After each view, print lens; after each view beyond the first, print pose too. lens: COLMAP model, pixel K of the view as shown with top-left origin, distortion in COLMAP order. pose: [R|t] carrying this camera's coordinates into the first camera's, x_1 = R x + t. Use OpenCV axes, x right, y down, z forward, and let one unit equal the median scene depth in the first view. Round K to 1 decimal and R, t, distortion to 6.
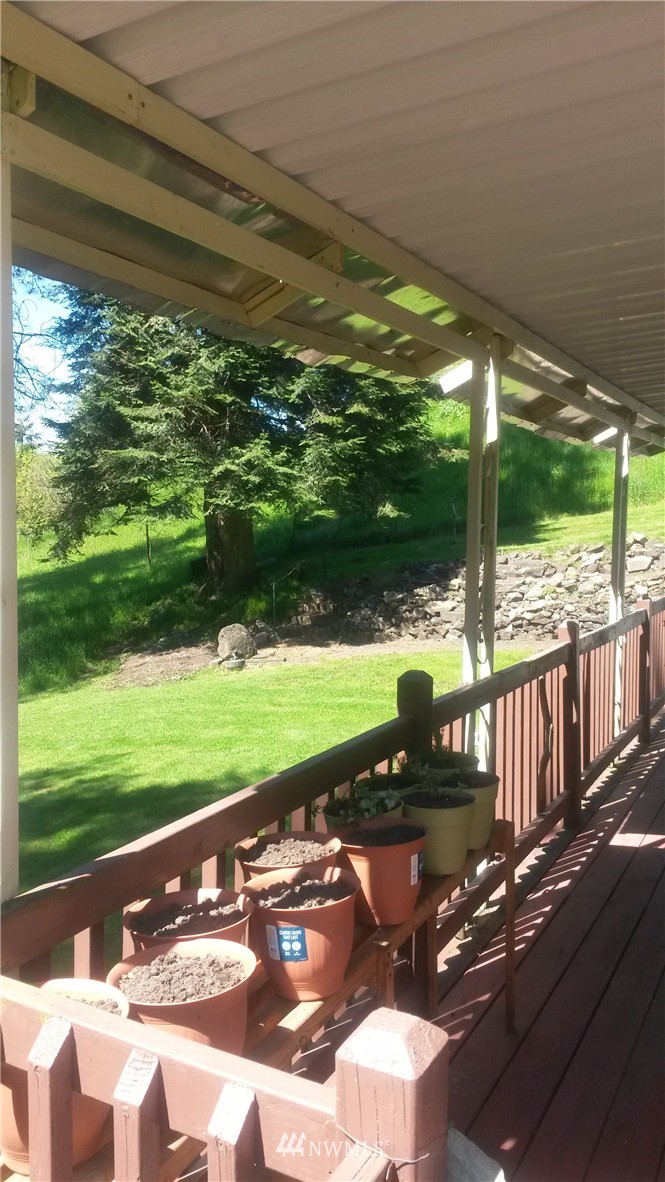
lens RADIAL K [[945.0, 0, 331.4], [0, 945.0, 589.9], [0, 0, 1]] dist [0.039062, -0.010265]
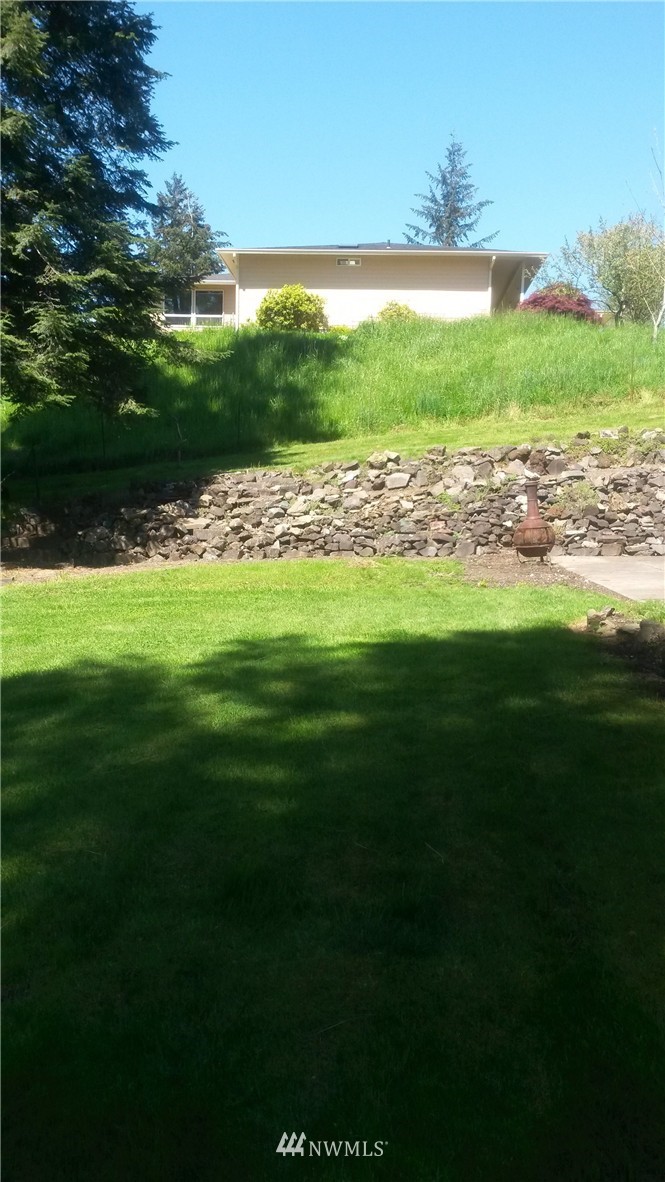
lens RADIAL K [[945.0, 0, 333.3], [0, 945.0, 590.3], [0, 0, 1]] dist [0.039062, -0.010265]
pose [[0.919512, -0.011825, 0.392884, -0.107649], [0.009882, 0.999927, 0.006967, 0.074117], [-0.392938, -0.002524, 0.919562, 0.152942]]
